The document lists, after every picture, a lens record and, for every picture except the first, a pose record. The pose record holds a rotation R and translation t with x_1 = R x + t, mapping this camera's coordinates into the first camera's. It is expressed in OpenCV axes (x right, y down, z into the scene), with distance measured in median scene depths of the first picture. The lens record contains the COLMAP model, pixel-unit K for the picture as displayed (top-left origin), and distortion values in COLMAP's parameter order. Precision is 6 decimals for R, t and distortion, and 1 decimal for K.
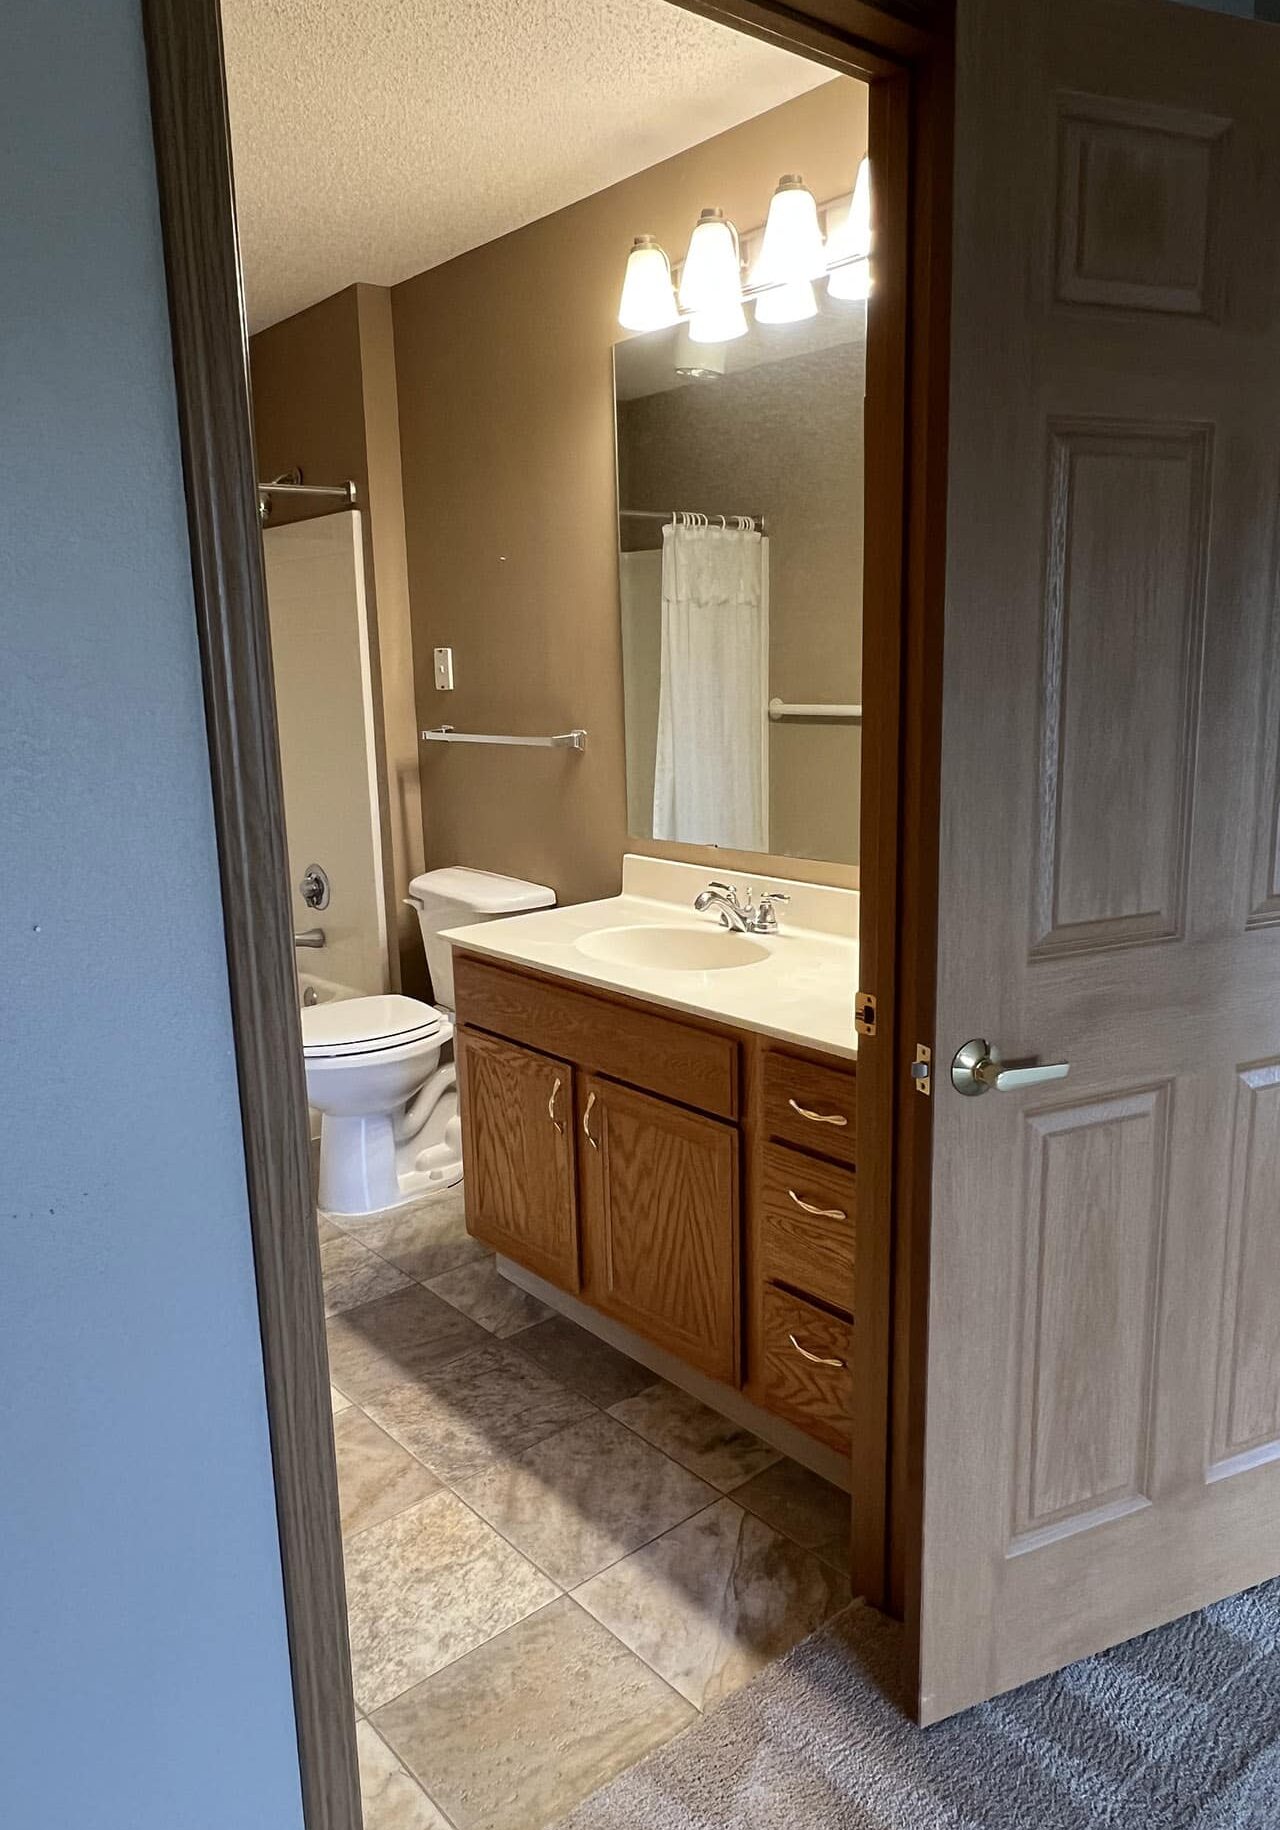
lens RADIAL K [[1258.5, 0, 625.0], [0, 1258.5, 913.3], [0, 0, 1]] dist [0.001253, -0.003030]
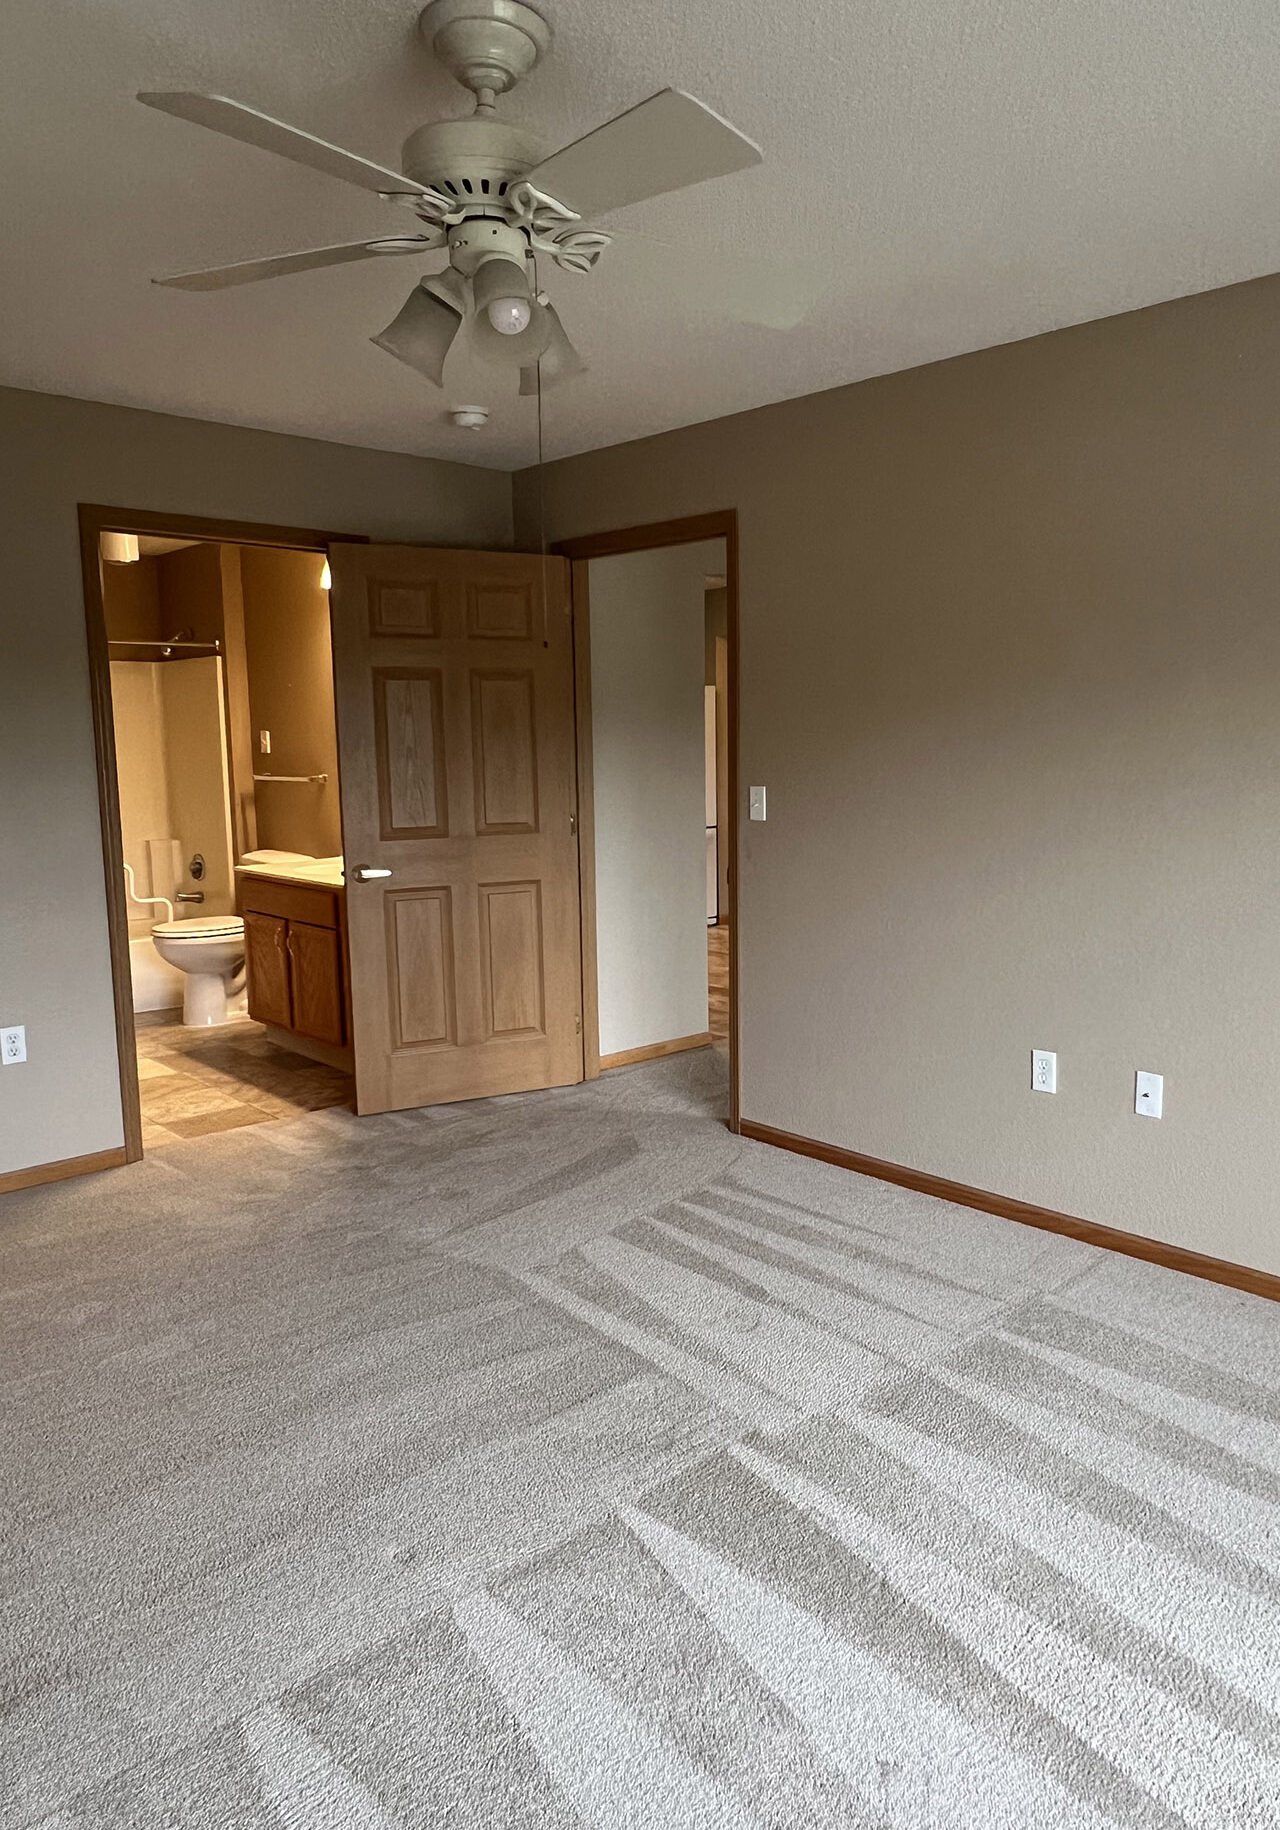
lens RADIAL K [[1258.5, 0, 655.6], [0, 1258.5, 919.1], [0, 0, 1]] dist [0.001253, -0.003030]
pose [[0.999067, 0.011918, 0.041502, 0.402769], [-0.009595, 0.998400, -0.055724, 0.184527], [-0.042099, 0.055274, 0.997583, -0.961364]]
